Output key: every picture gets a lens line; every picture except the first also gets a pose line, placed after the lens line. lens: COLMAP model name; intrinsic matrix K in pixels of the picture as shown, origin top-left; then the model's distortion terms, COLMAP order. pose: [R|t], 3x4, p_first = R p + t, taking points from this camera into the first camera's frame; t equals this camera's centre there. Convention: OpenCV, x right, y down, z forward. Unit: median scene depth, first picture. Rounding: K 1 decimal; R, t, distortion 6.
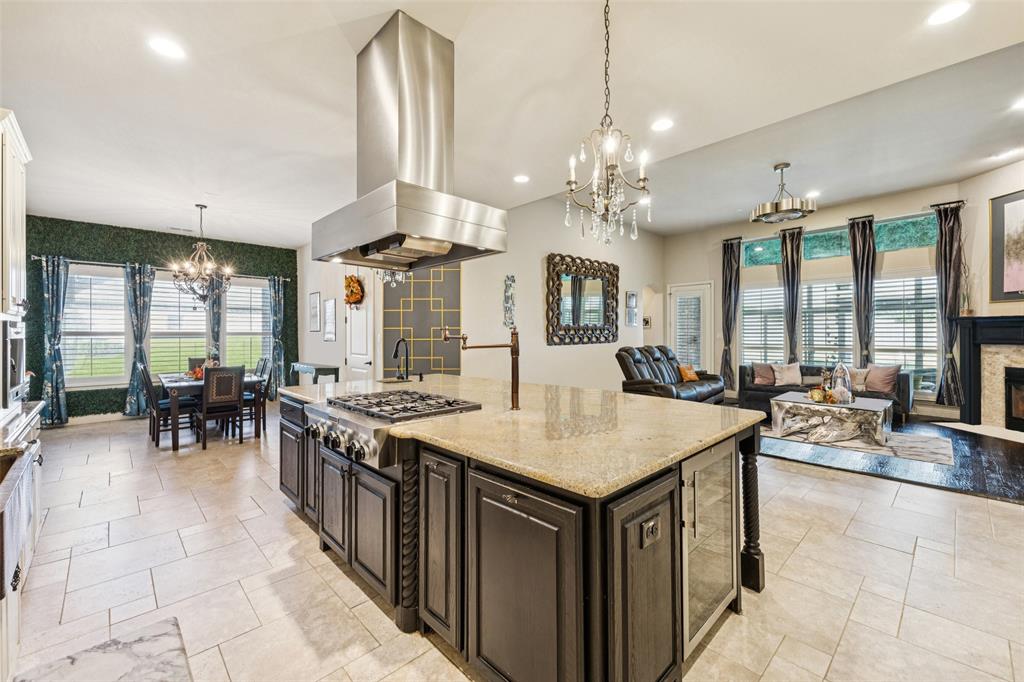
lens RADIAL K [[417.7, 0, 511.1], [0, 417.7, 333.4], [0, 0, 1]] dist [0.021767, -0.003538]
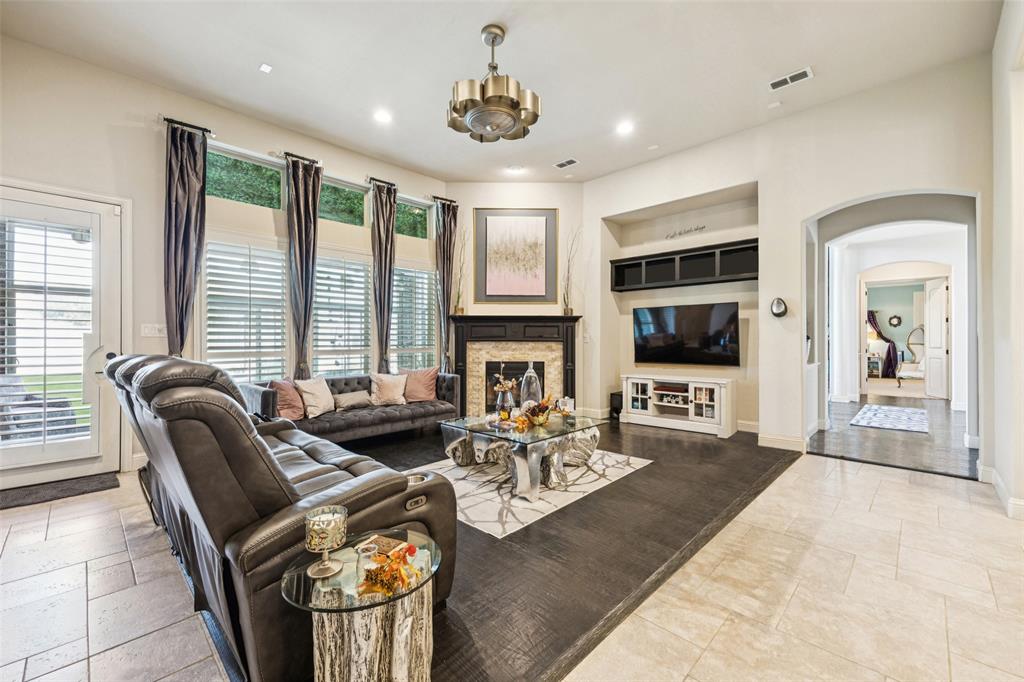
lens RADIAL K [[417.7, 0, 508.7], [0, 417.7, 340.1], [0, 0, 1]] dist [0.021767, -0.003538]
pose [[-0.037223, 0.000846, 0.999307, 0.054484], [-0.000523, 0.999999, -0.000866, 0.021132], [-0.999307, -0.000555, -0.037222, 0.902284]]
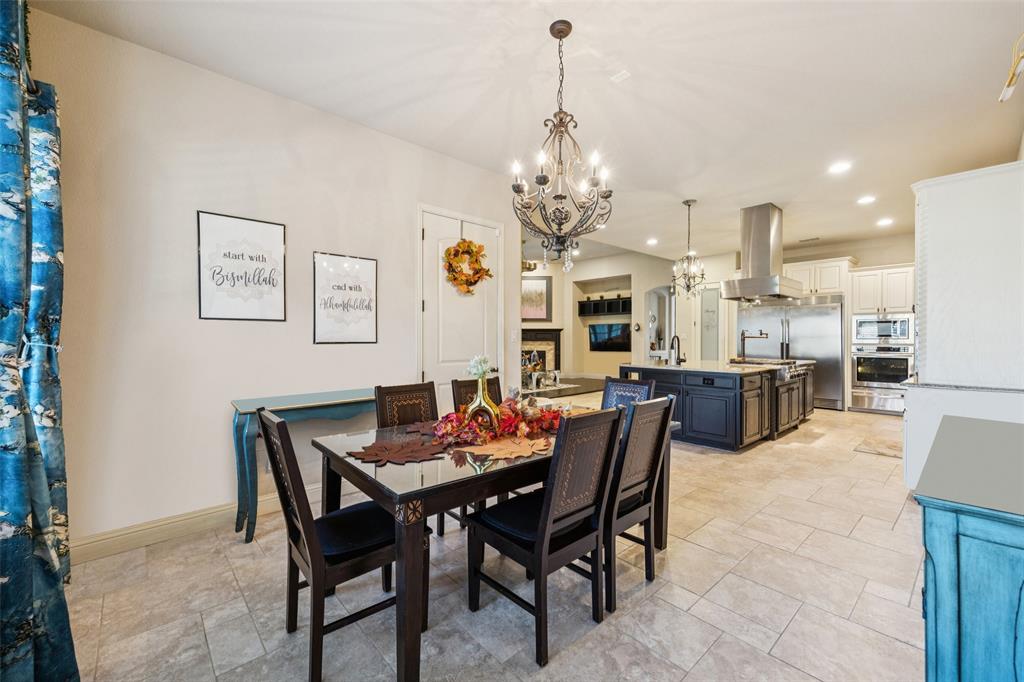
lens RADIAL K [[417.7, 0, 512.3], [0, 417.7, 343.8], [0, 0, 1]] dist [0.021767, -0.003538]
pose [[0.021225, -0.006050, 0.999756, -1.022004], [0.003678, 0.999975, 0.005973, 0.024525], [-0.999768, 0.003550, 0.021247, 0.901639]]
